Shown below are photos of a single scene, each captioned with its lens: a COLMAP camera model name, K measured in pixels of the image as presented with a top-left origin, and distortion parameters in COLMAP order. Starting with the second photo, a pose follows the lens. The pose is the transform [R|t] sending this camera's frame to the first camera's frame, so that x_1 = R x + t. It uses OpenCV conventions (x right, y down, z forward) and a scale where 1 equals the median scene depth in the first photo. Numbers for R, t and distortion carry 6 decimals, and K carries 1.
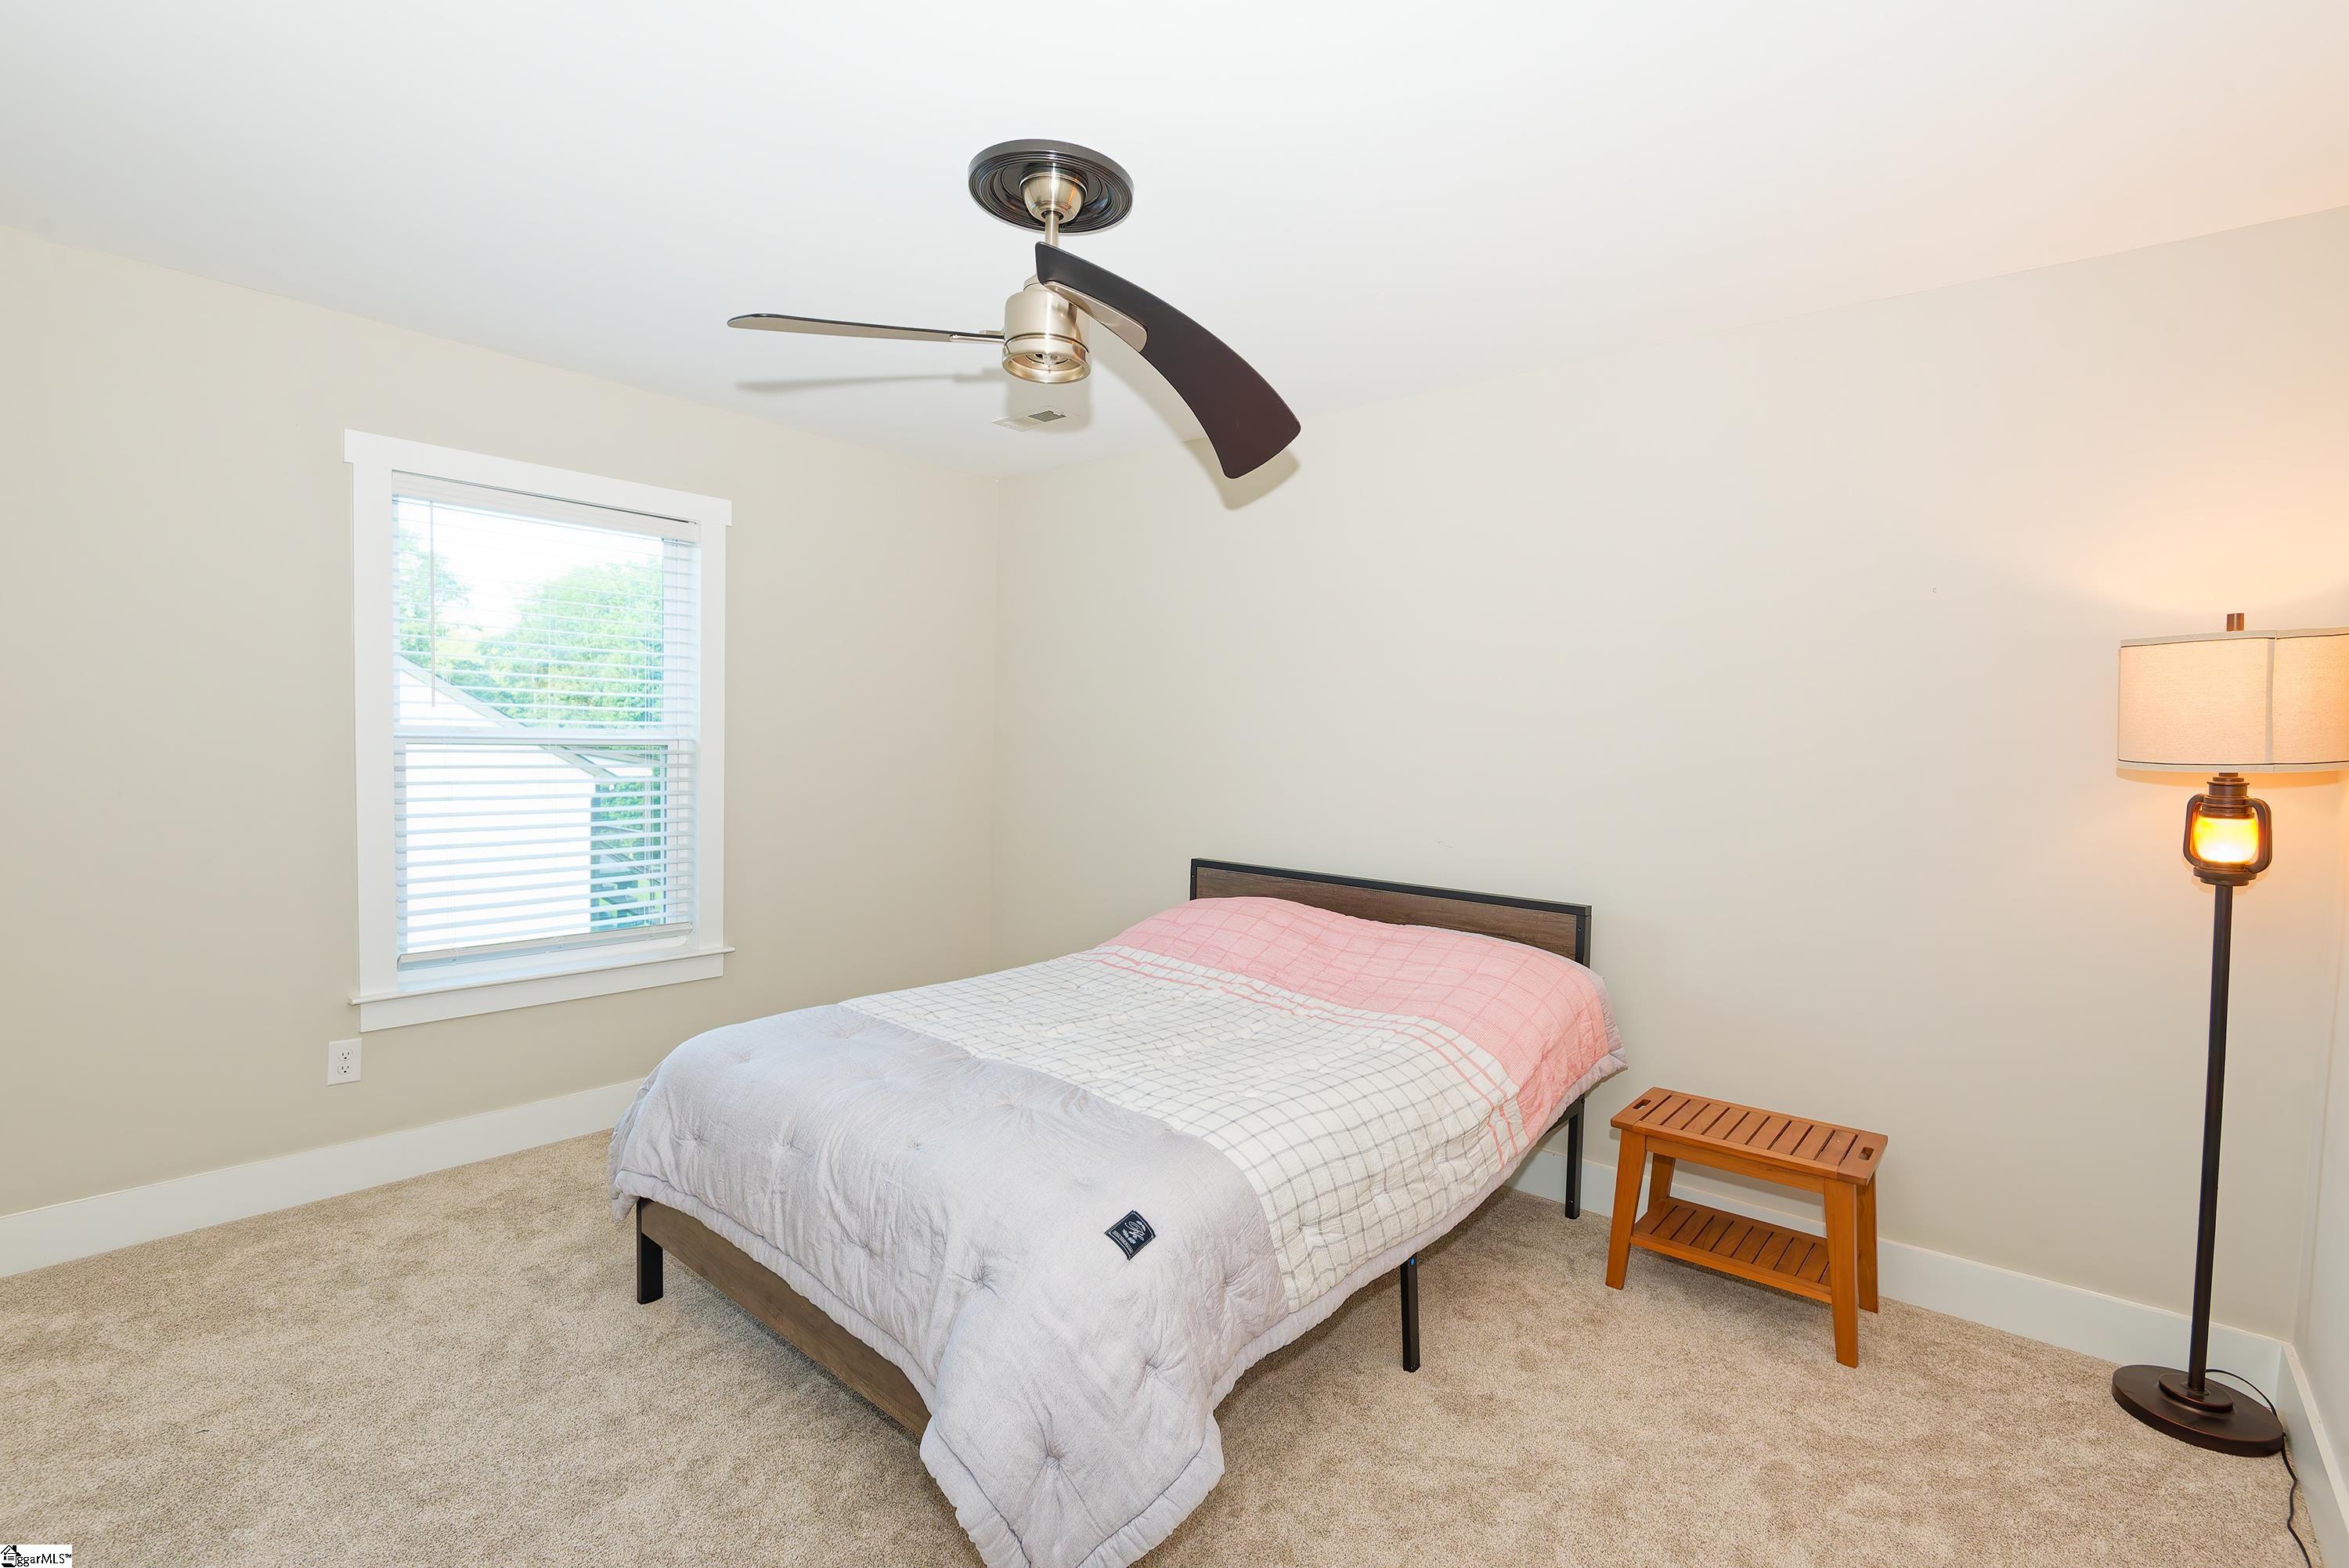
lens RADIAL K [[1070.4, 0, 1160.6], [0, 1070.4, 780.8], [0, 0, 1]] dist [0.002611, -0.006276]
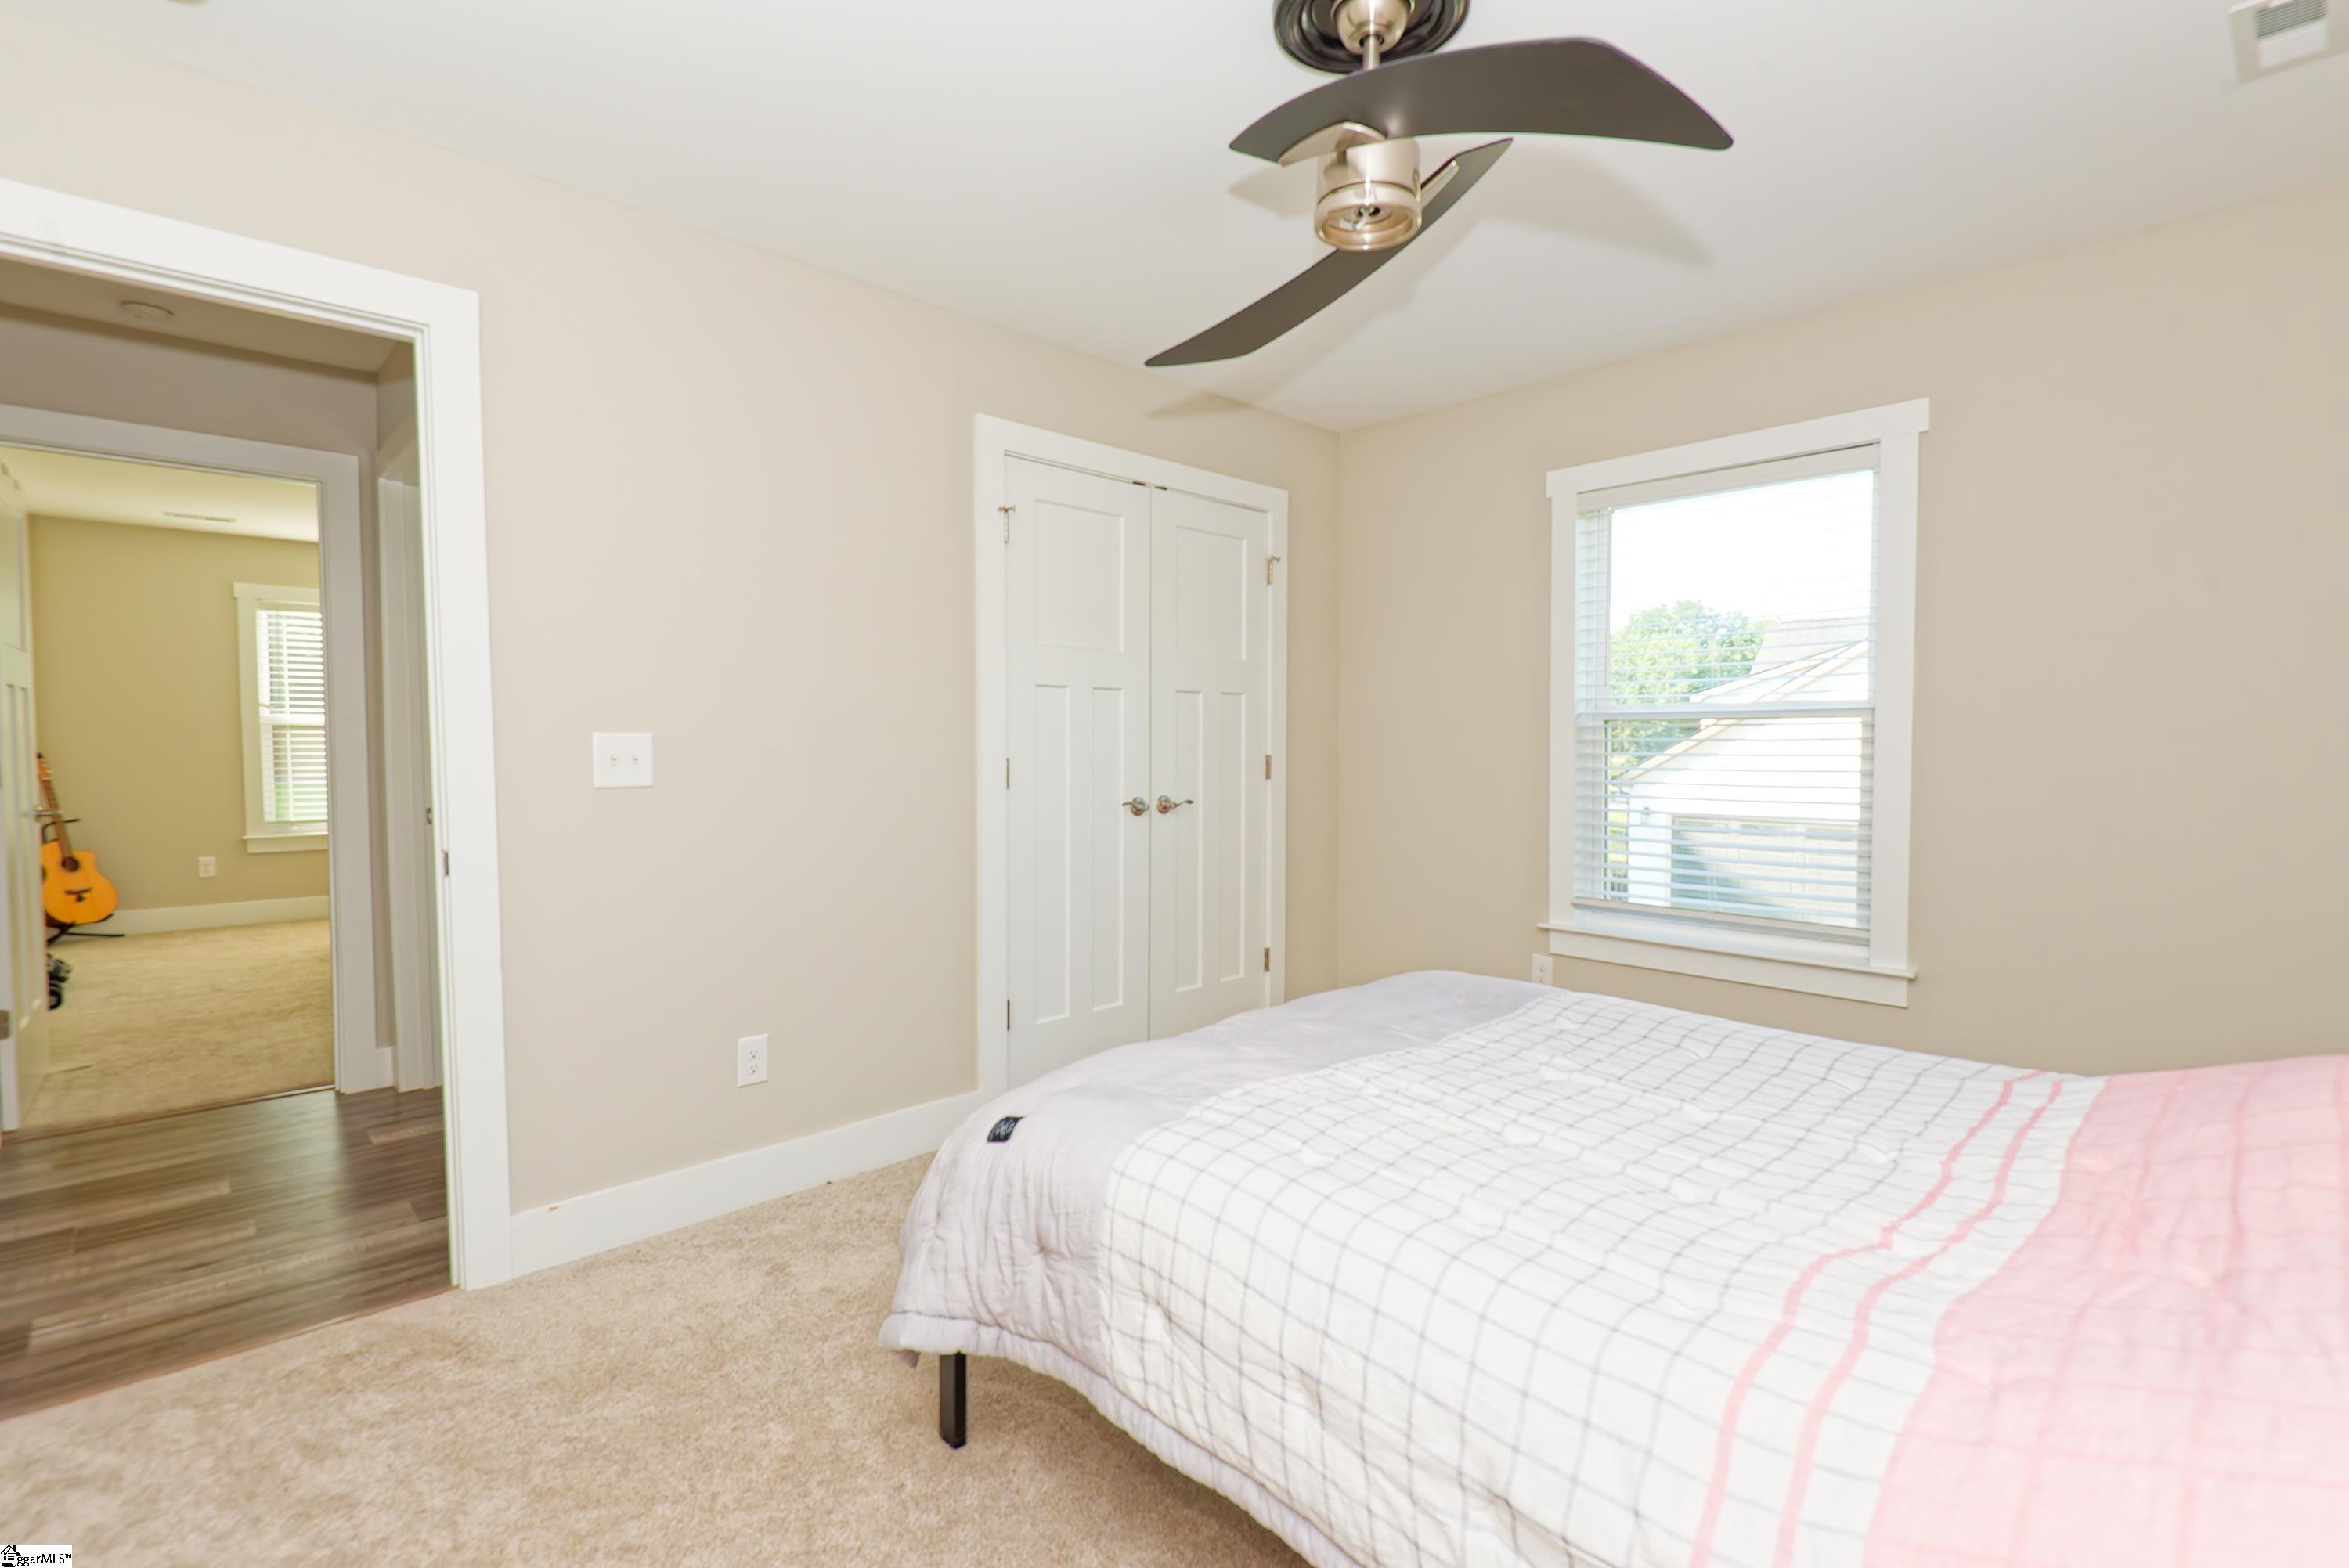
lens RADIAL K [[1070.4, 0, 1159.9], [0, 1070.4, 783.0], [0, 0, 1]] dist [0.002611, -0.006276]
pose [[-0.113730, 0.016510, -0.993375, 0.593321], [-0.038466, 0.999039, 0.021008, 0.031670], [0.992767, 0.040600, -0.112986, 0.744452]]
